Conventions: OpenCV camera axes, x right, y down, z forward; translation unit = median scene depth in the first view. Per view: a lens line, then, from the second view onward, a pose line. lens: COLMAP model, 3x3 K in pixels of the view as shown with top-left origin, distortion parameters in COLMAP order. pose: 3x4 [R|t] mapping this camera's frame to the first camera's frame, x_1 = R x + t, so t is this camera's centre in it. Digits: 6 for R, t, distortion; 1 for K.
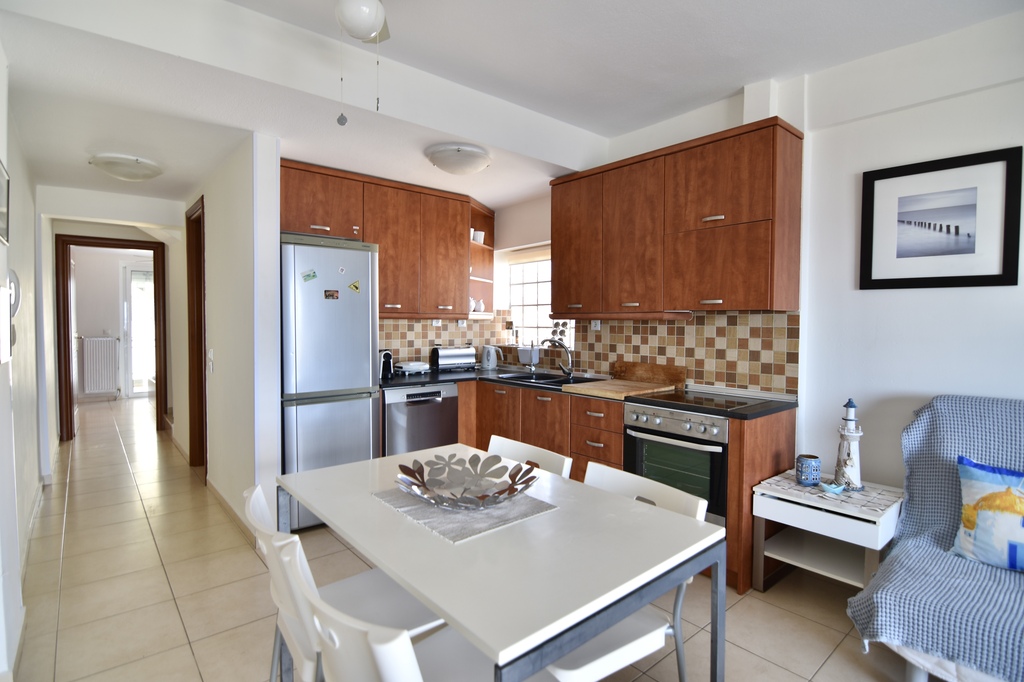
lens RADIAL K [[495.4, 0, 504.2], [0, 495.4, 338.7], [0, 0, 1]] dist [-0.004005, -0.014592]
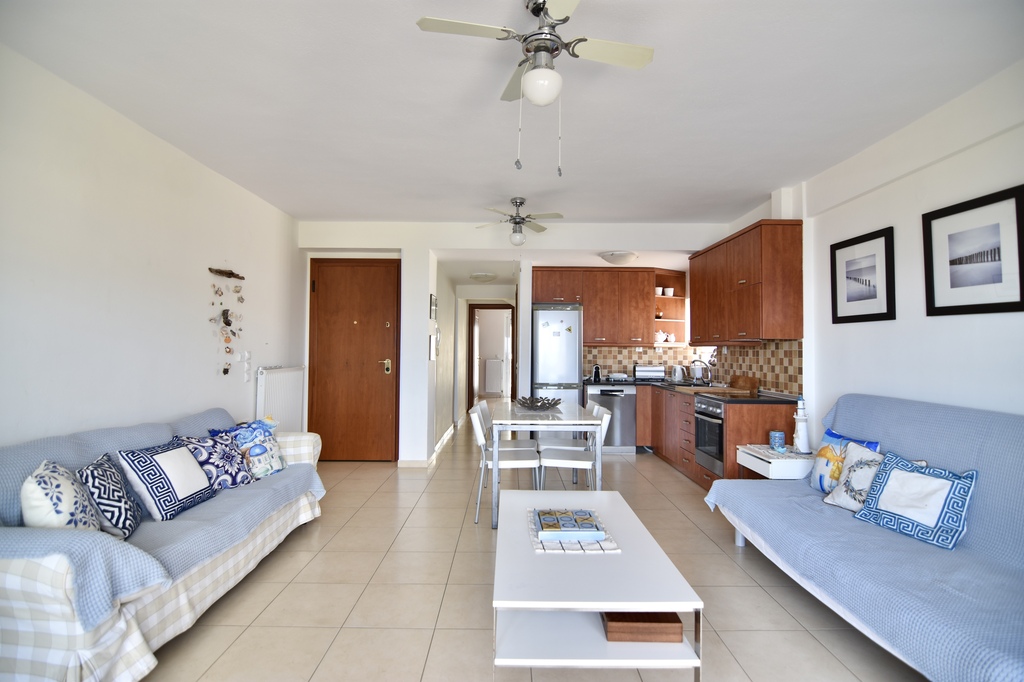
lens RADIAL K [[477.6, 0, 512.0], [0, 477.6, 341.0], [0, 0, 1]] dist [-0.002945, -0.000293]
pose [[0.766756, -0.012185, -0.641823, 0.758043], [-0.025576, 0.998446, -0.049510, 0.038276], [0.641428, 0.054377, 0.765253, -0.583327]]
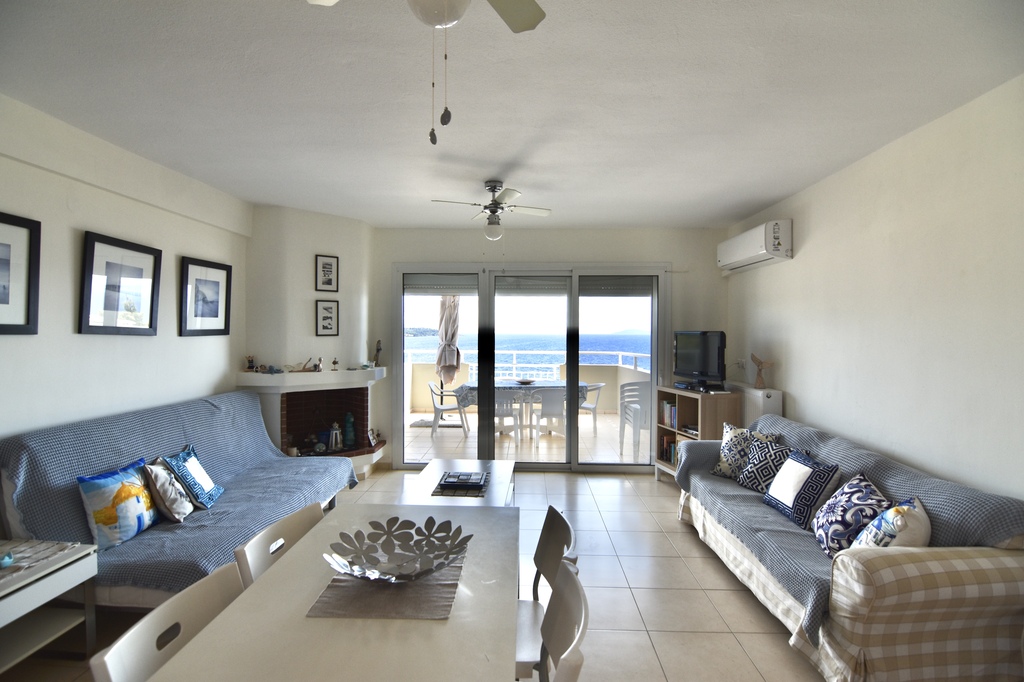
lens RADIAL K [[501.3, 0, 512.0], [0, 501.3, 341.0], [0, 0, 1]] dist [-0.001363, -0.015381]
pose [[-0.740431, -0.020810, 0.671810, -0.457269], [0.015310, 0.998739, 0.047810, -0.093240], [-0.671958, 0.045686, -0.739179, 0.770677]]
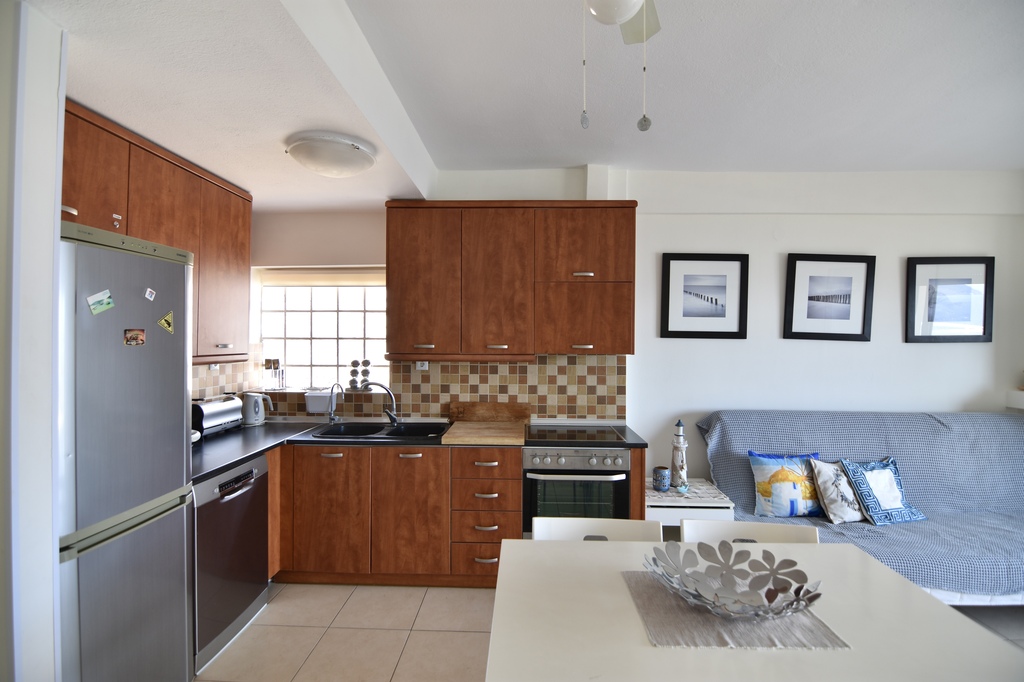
lens RADIAL K [[495.4, 0, 504.2], [0, 495.4, 338.7], [0, 0, 1]] dist [-0.004005, -0.014592]
pose [[0.677392, -0.003104, 0.735615, -0.492464], [0.023921, 0.999555, -0.017810, -0.069832], [-0.735233, 0.029661, 0.677165, 0.326833]]
